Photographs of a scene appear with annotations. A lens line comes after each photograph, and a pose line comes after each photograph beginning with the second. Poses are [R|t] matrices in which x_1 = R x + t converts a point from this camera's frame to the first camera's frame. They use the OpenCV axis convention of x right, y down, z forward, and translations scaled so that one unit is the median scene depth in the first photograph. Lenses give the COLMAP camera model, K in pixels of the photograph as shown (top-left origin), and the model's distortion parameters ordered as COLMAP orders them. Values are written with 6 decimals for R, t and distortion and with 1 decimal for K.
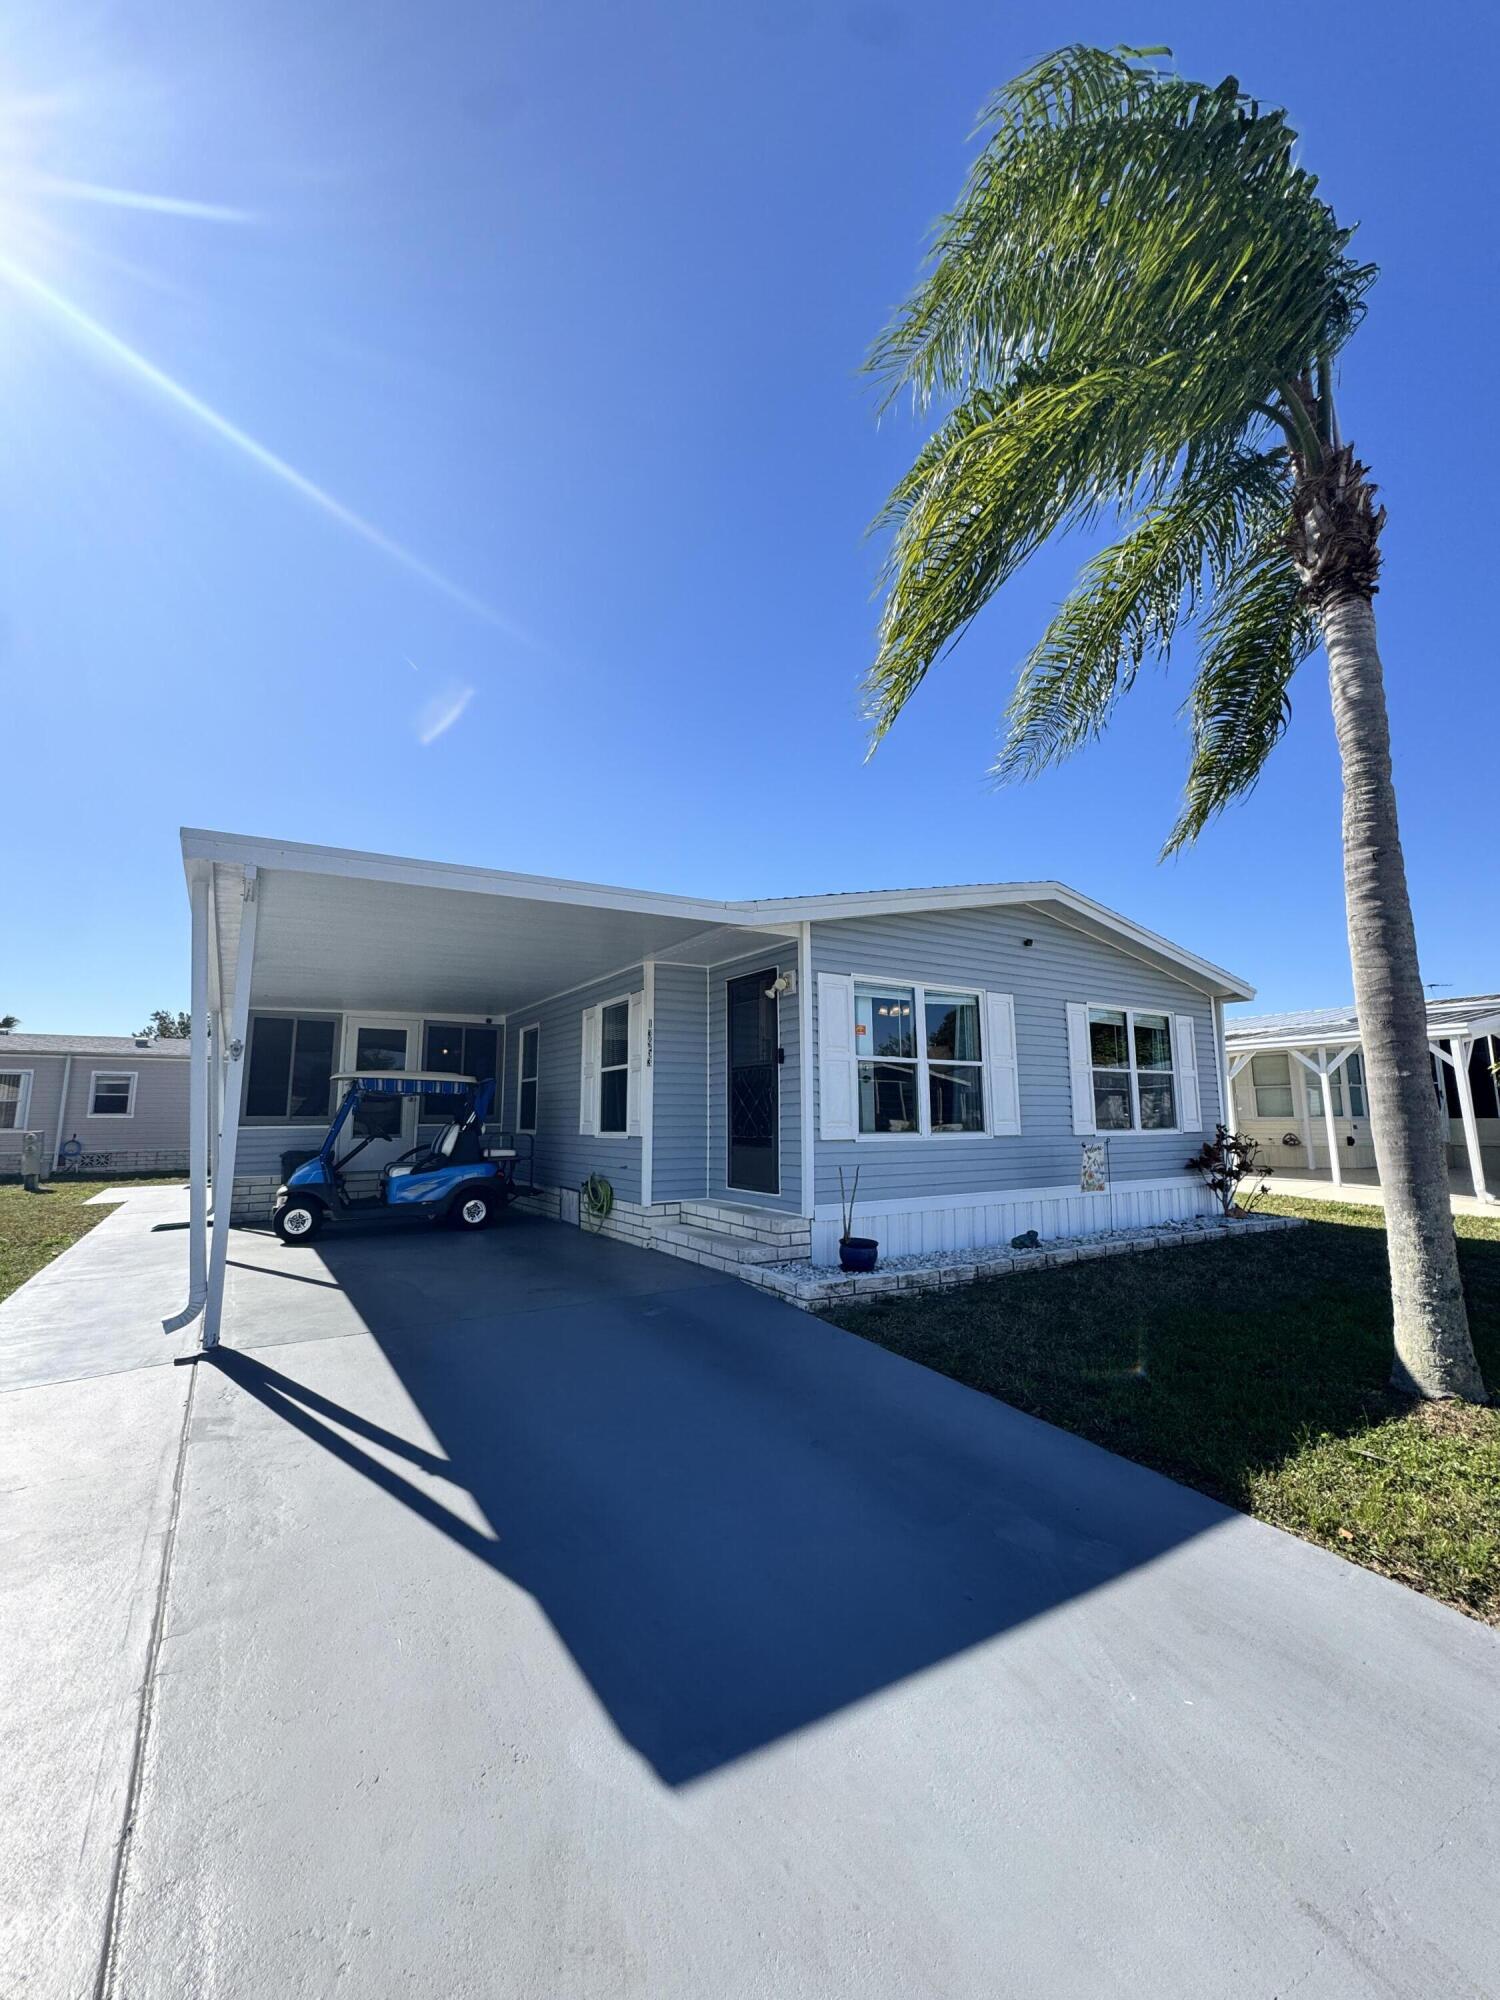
lens RADIAL K [[799.7, 0, 750.0], [0, 799.7, 1000.0], [0, 0, 1]] dist [-0.003296, 0.000669]
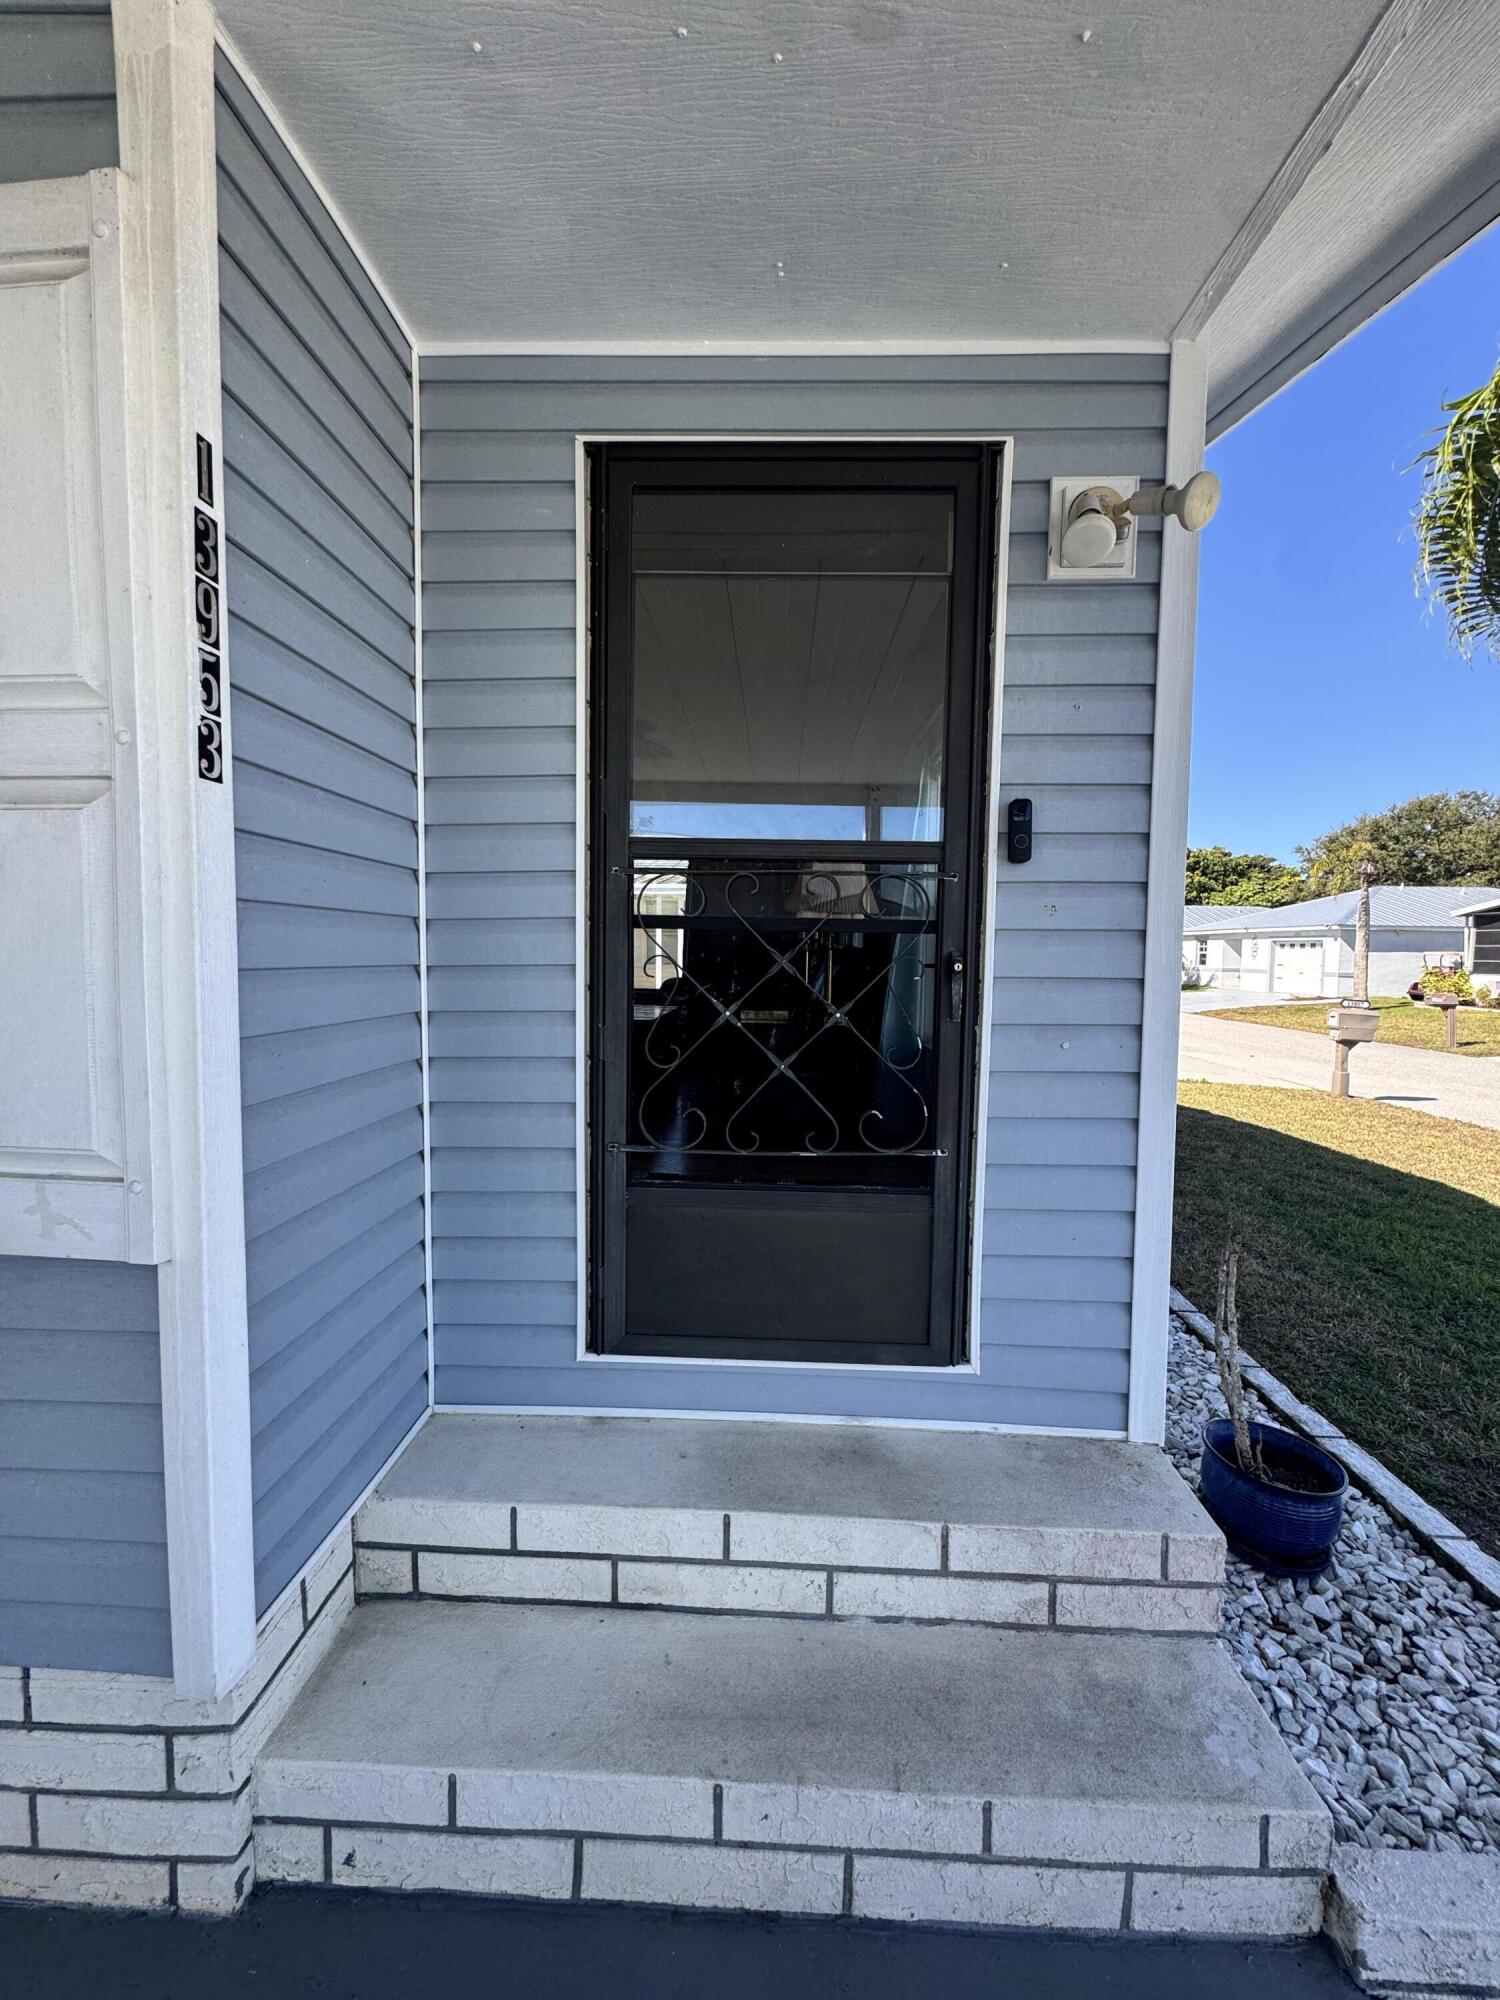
lens RADIAL K [[799.7, 0, 750.0], [0, 799.7, 1000.0], [0, 0, 1]] dist [-0.003296, 0.000669]
pose [[0.566384, -0.039453, 0.823196, -0.194298], [-0.133099, 0.981362, 0.138609, 0.090594], [-0.813322, -0.188073, 0.550577, 0.850480]]
